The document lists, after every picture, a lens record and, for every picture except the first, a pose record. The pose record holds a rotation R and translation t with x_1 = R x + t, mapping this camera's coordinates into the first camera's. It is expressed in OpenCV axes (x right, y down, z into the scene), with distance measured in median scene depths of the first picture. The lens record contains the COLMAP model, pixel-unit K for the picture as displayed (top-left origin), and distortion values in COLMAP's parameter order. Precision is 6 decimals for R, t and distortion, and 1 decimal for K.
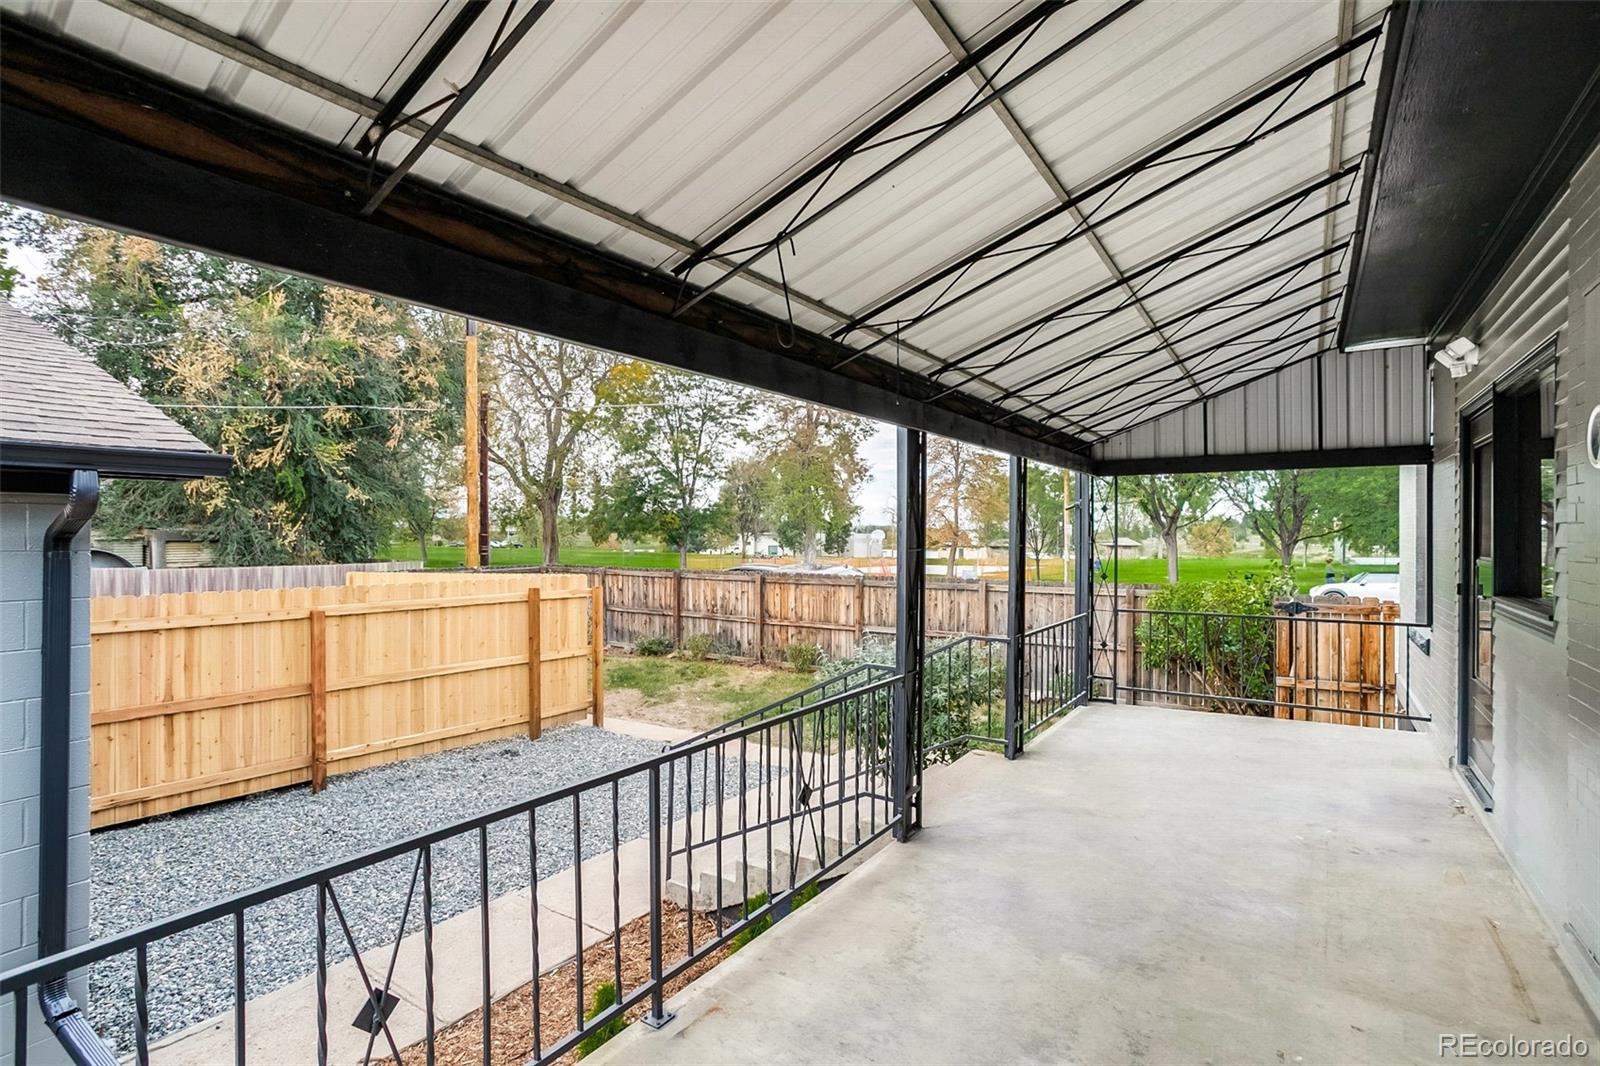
lens RADIAL K [[763.6, 0, 808.5], [0, 763.6, 540.3], [0, 0, 1]] dist [-0.018199, 0.000126]
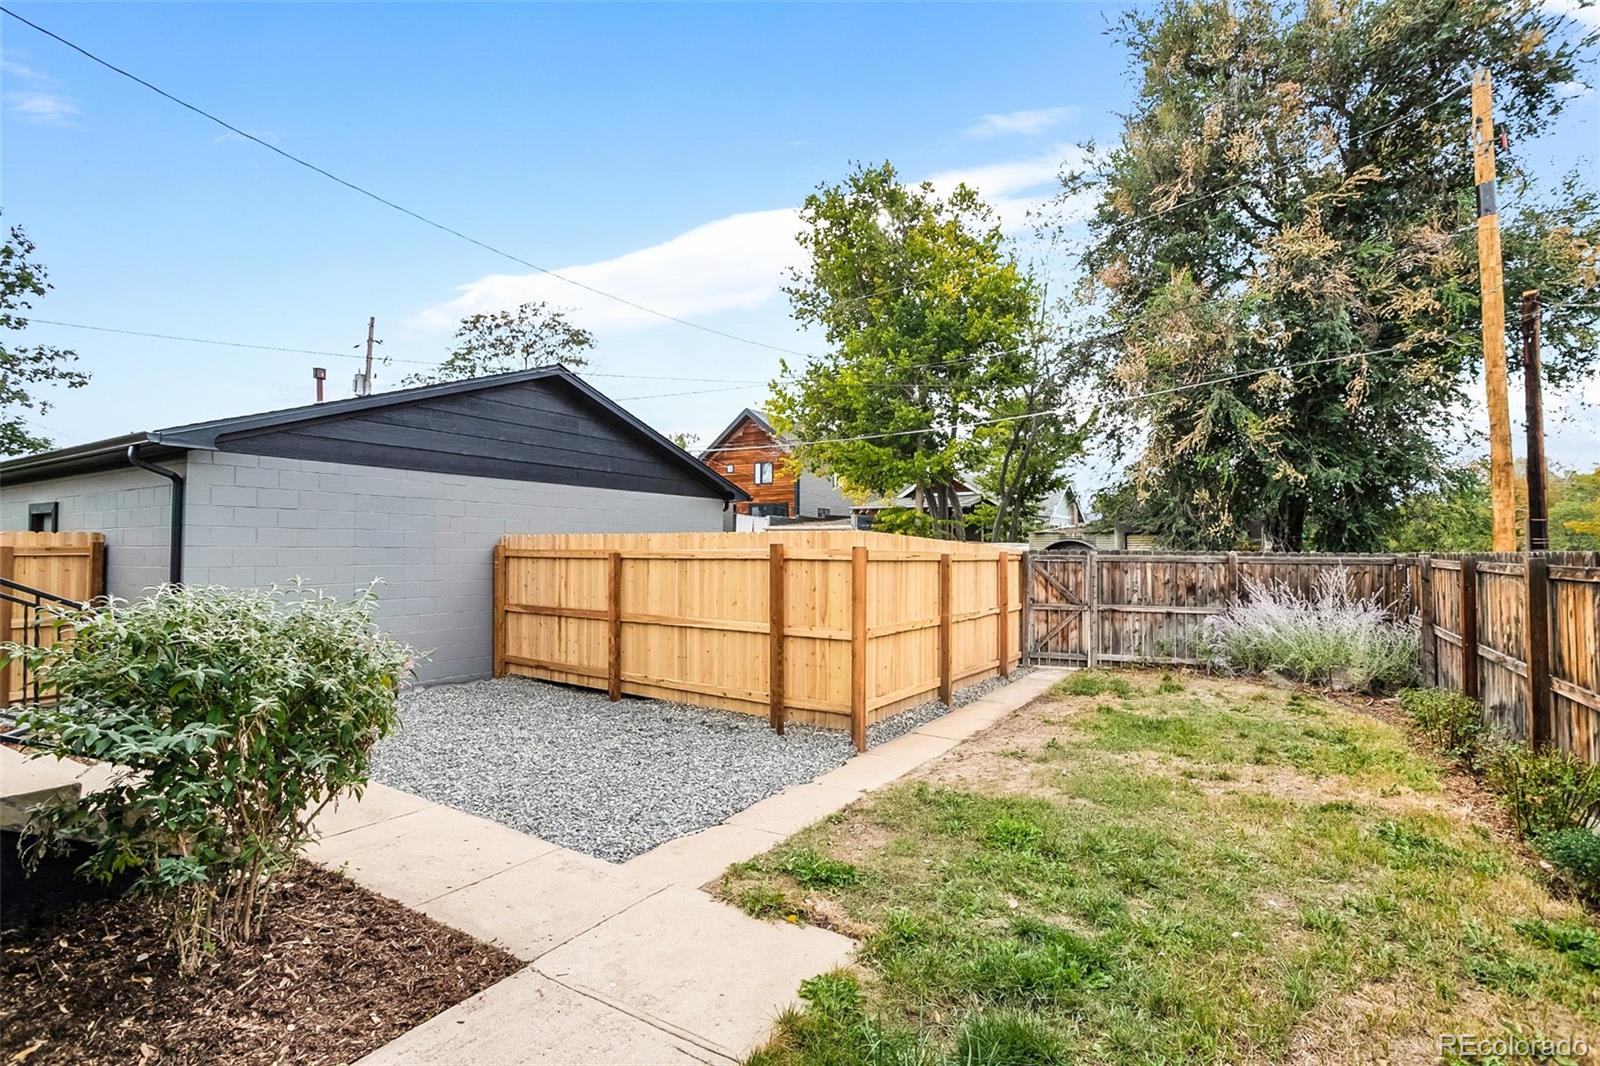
lens RADIAL K [[763.6, 0, 808.5], [0, 763.6, 540.3], [0, 0, 1]] dist [-0.018199, 0.000126]
pose [[0.029399, -0.018439, -0.999398, 0.573626], [-0.007816, 0.999795, -0.018676, 0.091568], [0.999537, 0.008360, 0.029249, 1.243255]]
